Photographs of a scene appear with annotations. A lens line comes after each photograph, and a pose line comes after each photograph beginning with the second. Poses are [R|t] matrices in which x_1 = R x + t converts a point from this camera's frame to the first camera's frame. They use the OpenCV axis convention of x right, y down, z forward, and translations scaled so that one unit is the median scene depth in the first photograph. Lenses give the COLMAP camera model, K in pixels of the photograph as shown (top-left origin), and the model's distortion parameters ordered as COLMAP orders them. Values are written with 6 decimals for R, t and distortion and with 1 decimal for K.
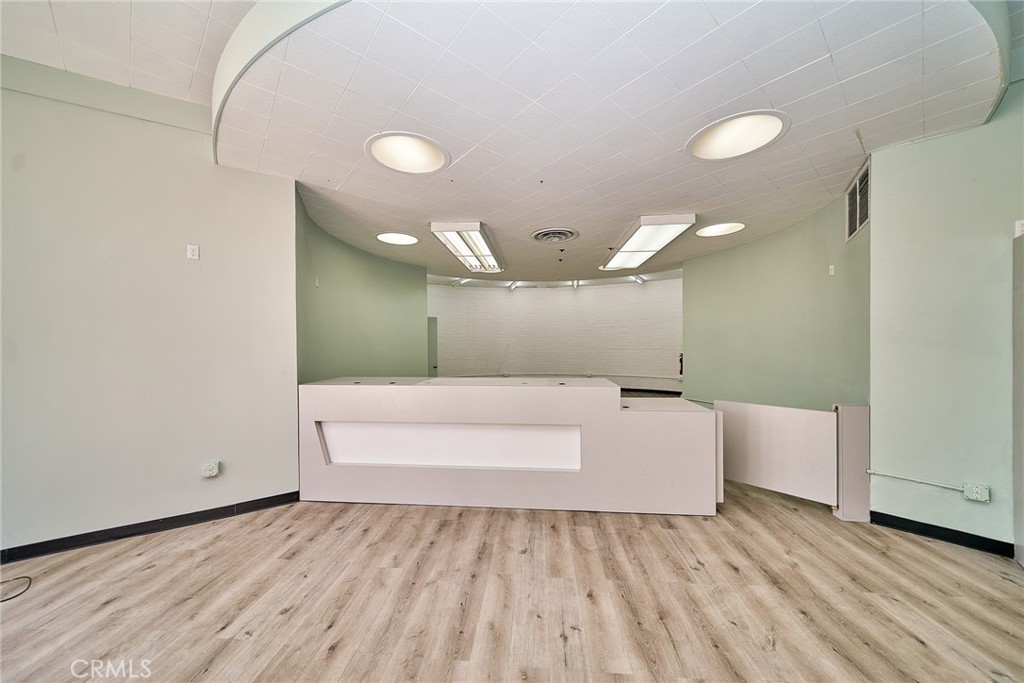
lens RADIAL K [[339.4, 0, 507.3], [0, 339.4, 344.3], [0, 0, 1]] dist [-0.000551, -0.000639]
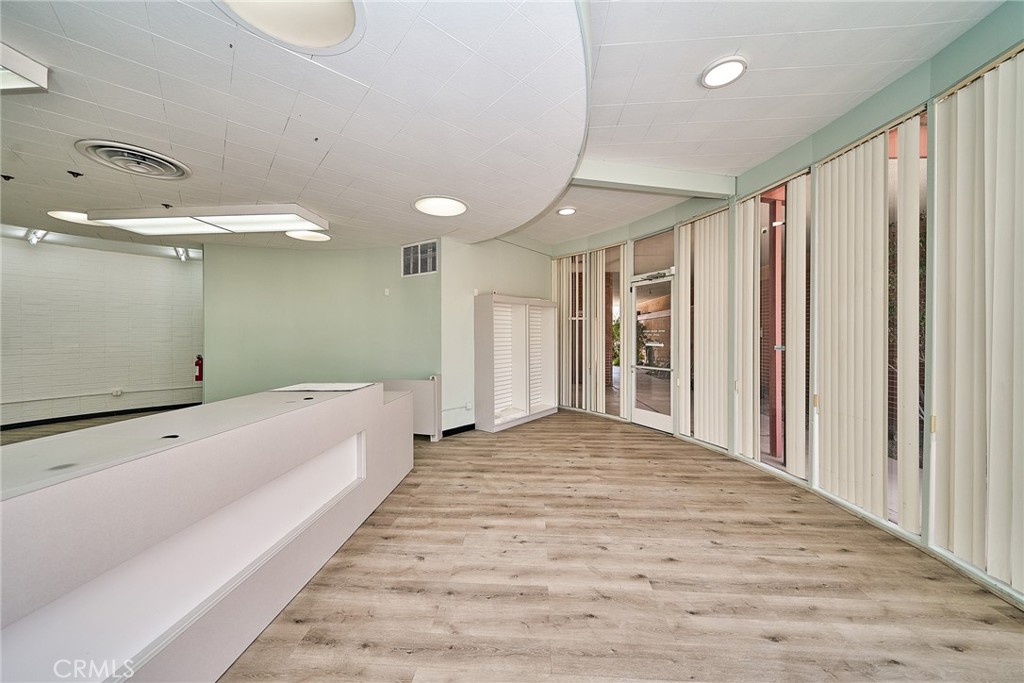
lens RADIAL K [[339.4, 0, 514.1], [0, 339.4, 338.6], [0, 0, 1]] dist [-0.000551, -0.000639]
pose [[-0.002475, -0.003993, 0.999989, -0.938821], [0.013299, 0.999903, 0.004025, -0.017066], [-0.999908, 0.013309, -0.002422, 0.743614]]
